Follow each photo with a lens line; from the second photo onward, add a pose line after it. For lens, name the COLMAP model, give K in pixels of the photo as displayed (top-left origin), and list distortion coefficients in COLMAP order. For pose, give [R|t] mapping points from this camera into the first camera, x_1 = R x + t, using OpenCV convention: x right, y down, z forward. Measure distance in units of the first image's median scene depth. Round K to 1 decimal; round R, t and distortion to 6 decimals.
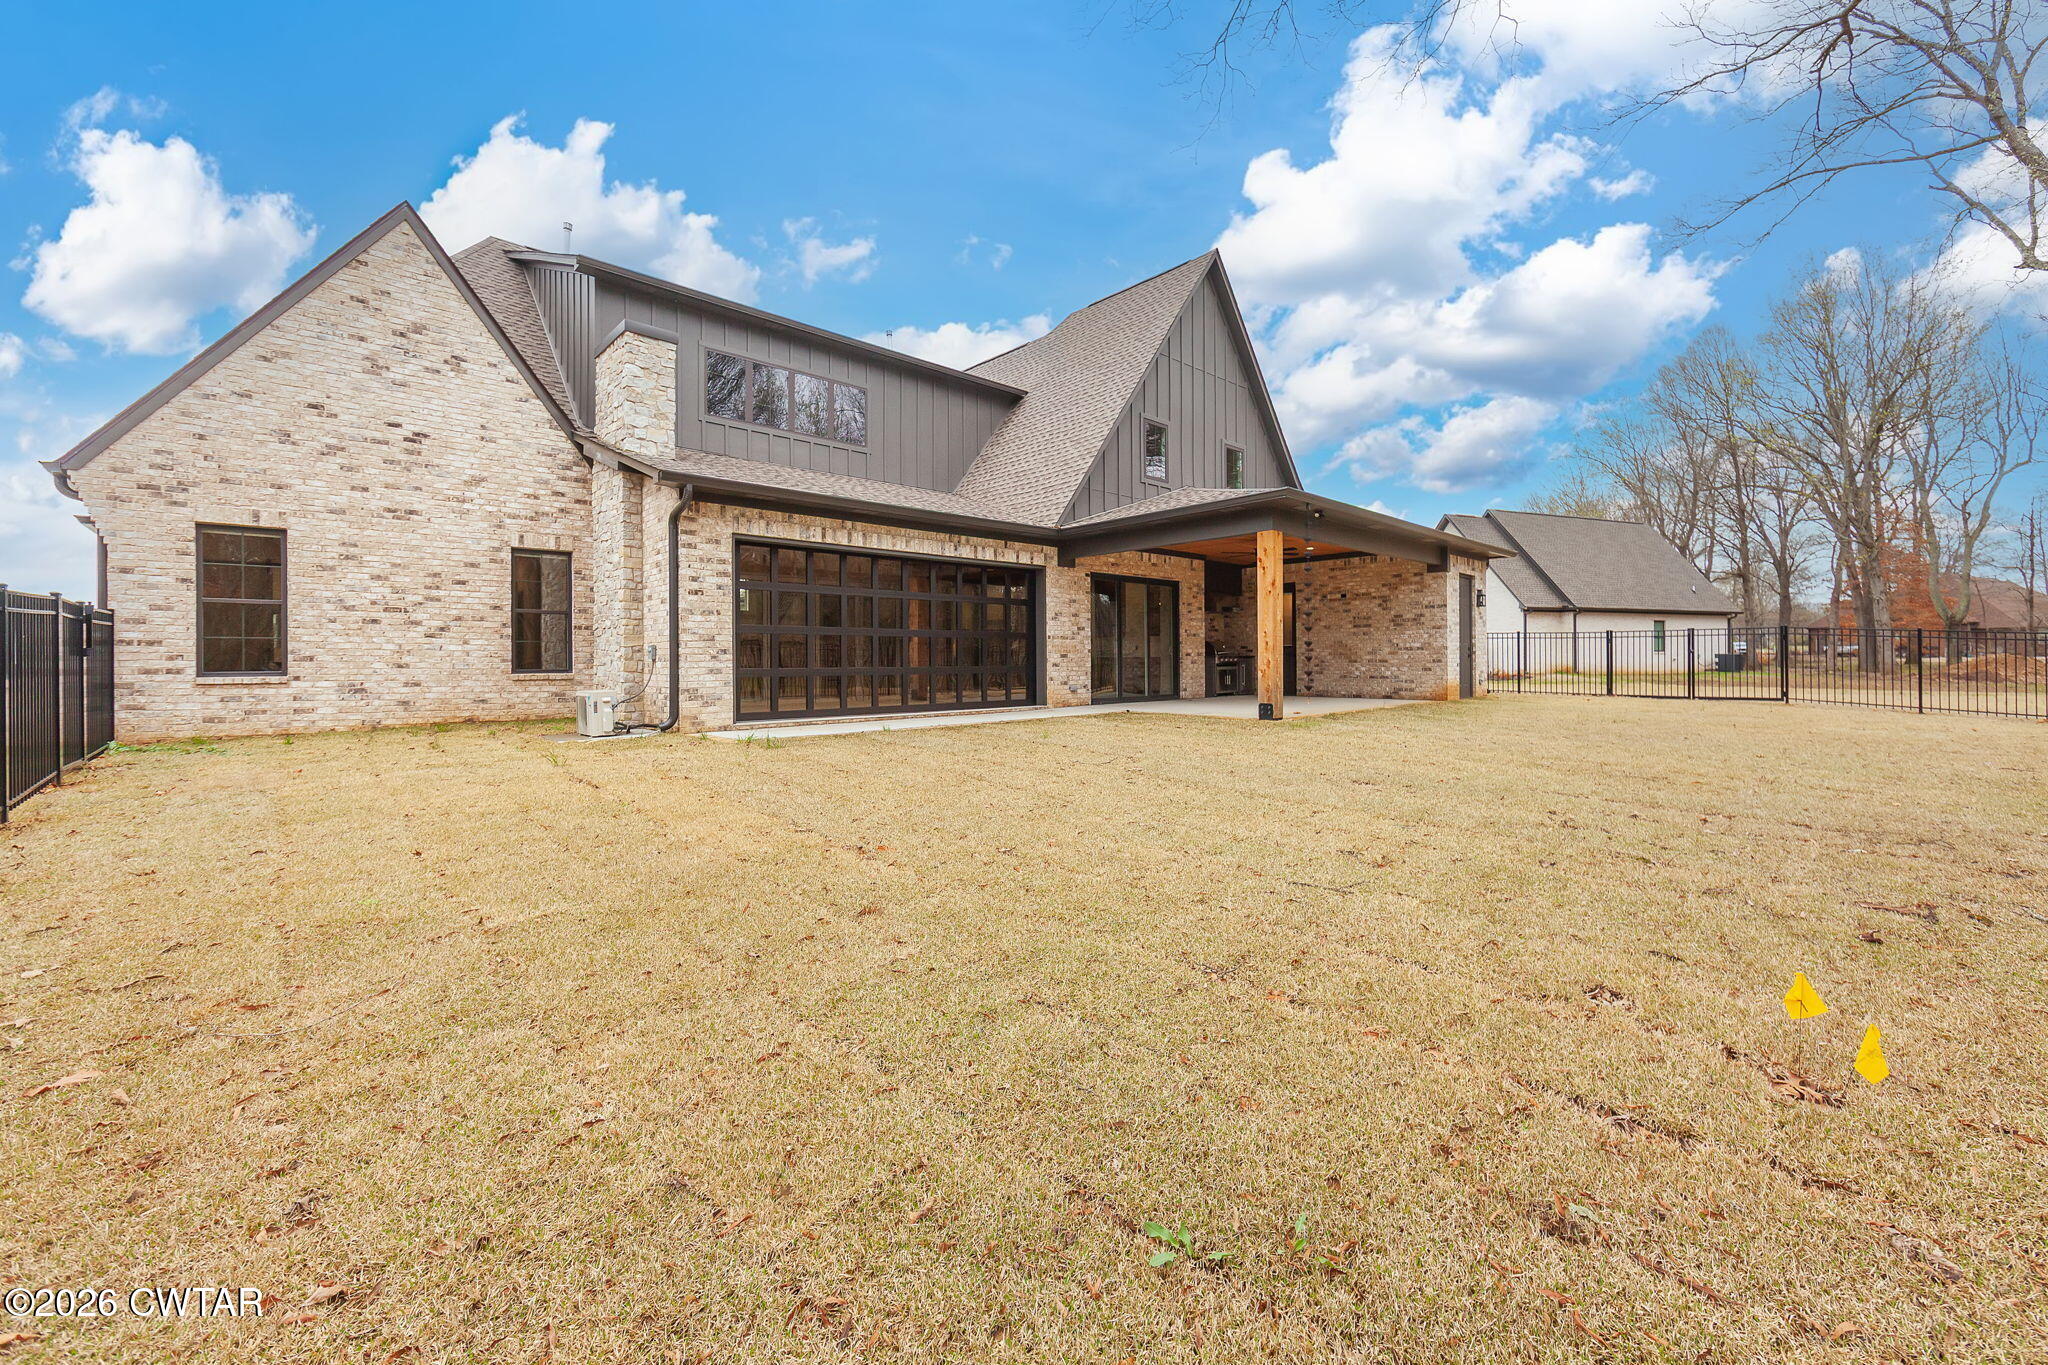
lens RADIAL K [[832.7, 0, 1010.7], [0, 832.7, 663.7], [0, 0, 1]] dist [0.000192, -0.000406]
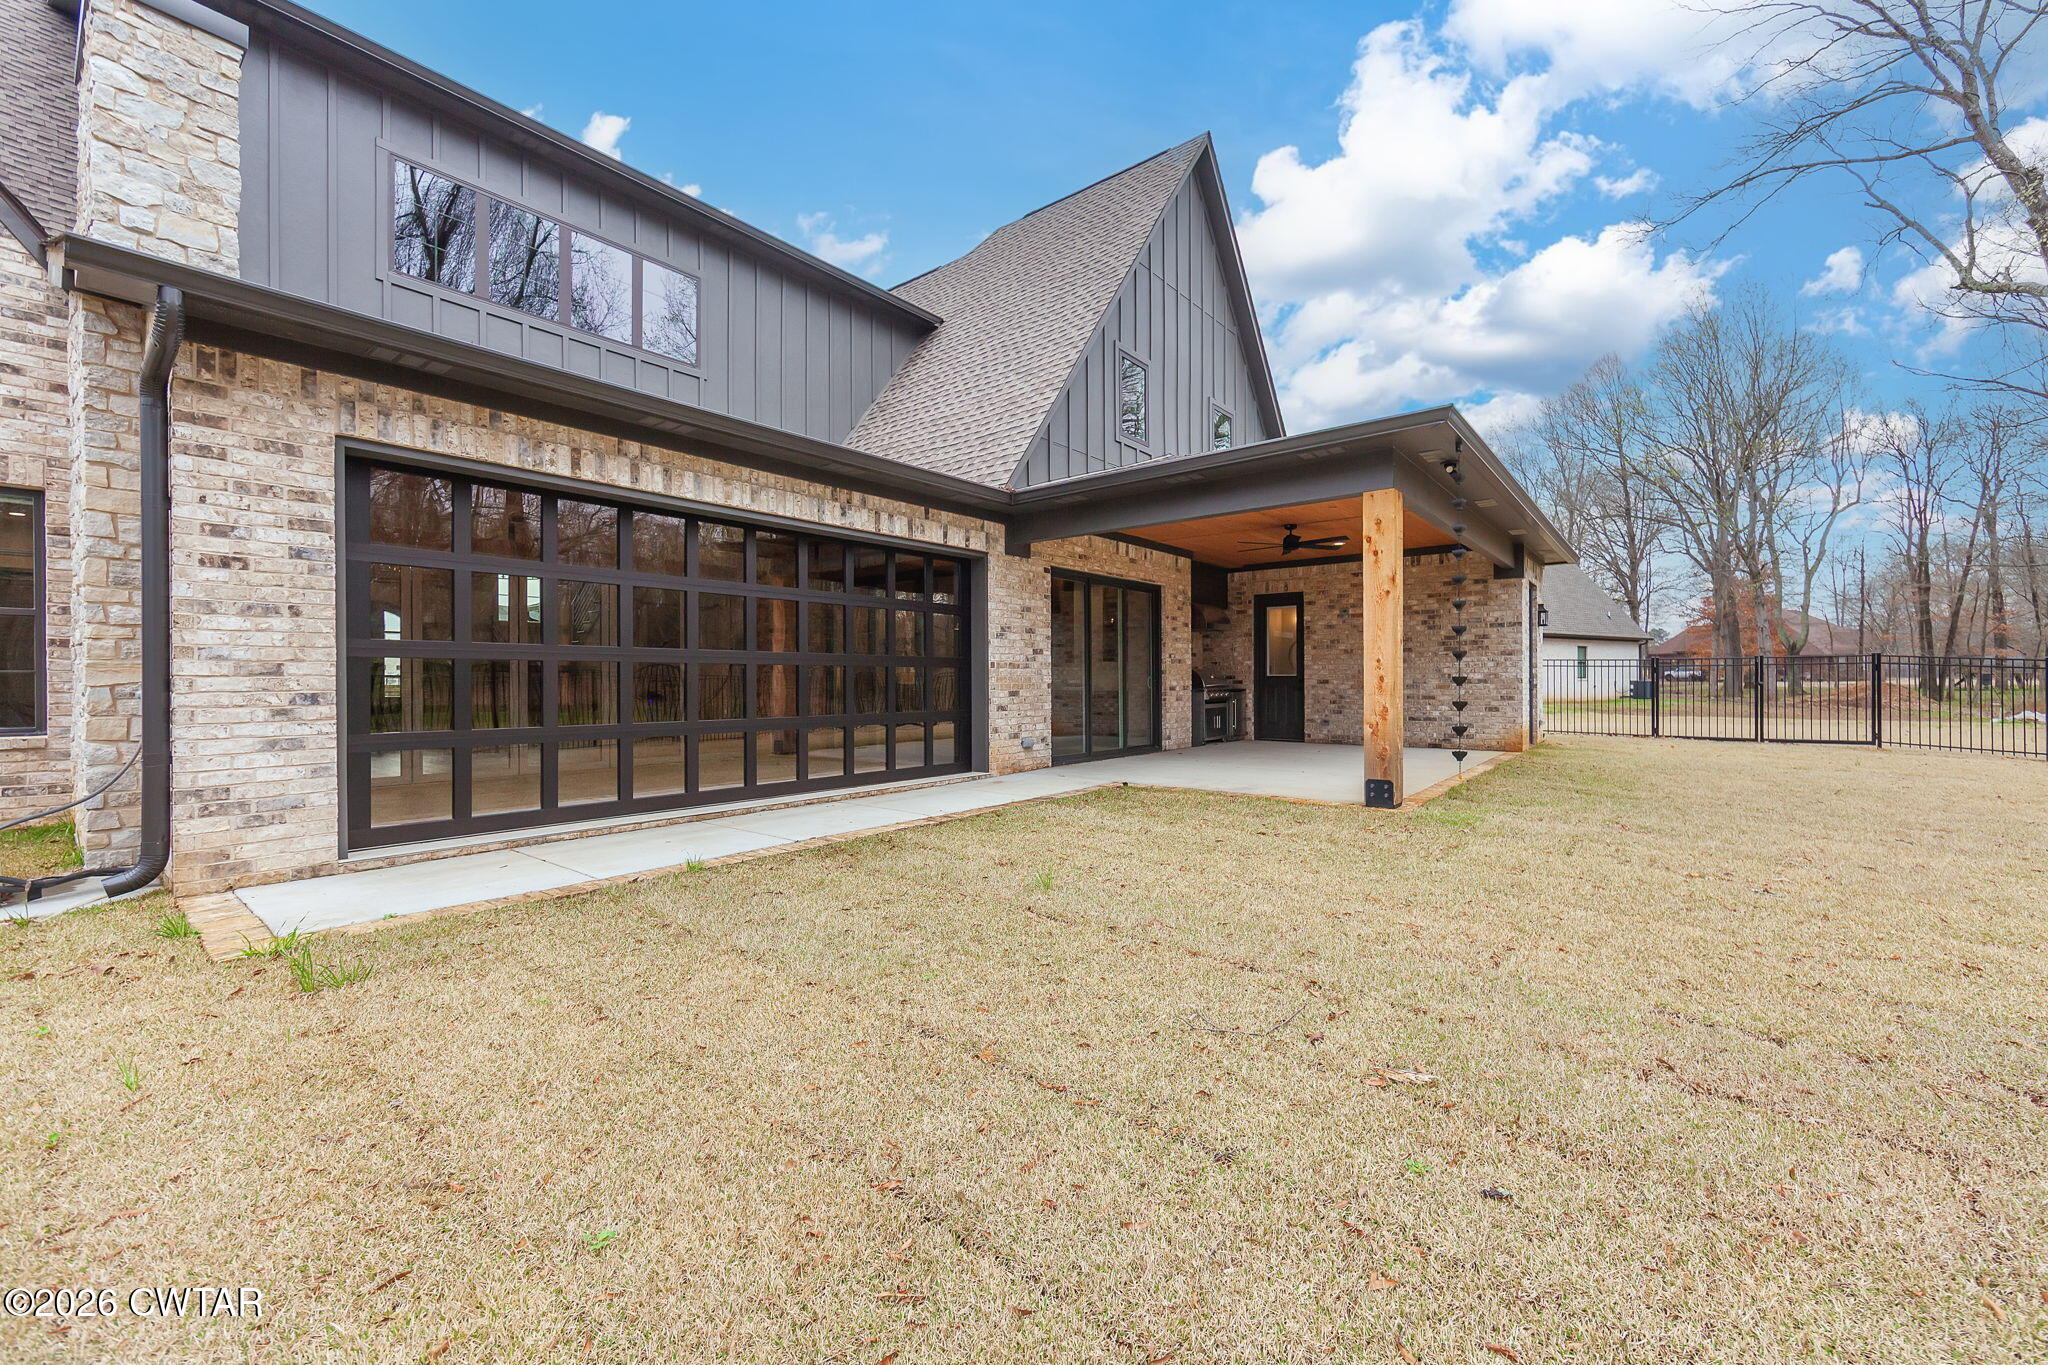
lens RADIAL K [[832.7, 0, 1039.4], [0, 832.7, 682.0], [0, 0, 1]] dist [0.000192, -0.000406]
pose [[0.985061, 0.000734, 0.172205, -0.027886], [-0.000043, 0.999992, -0.004013, -0.016021], [-0.172206, 0.003946, 0.985053, 0.363036]]
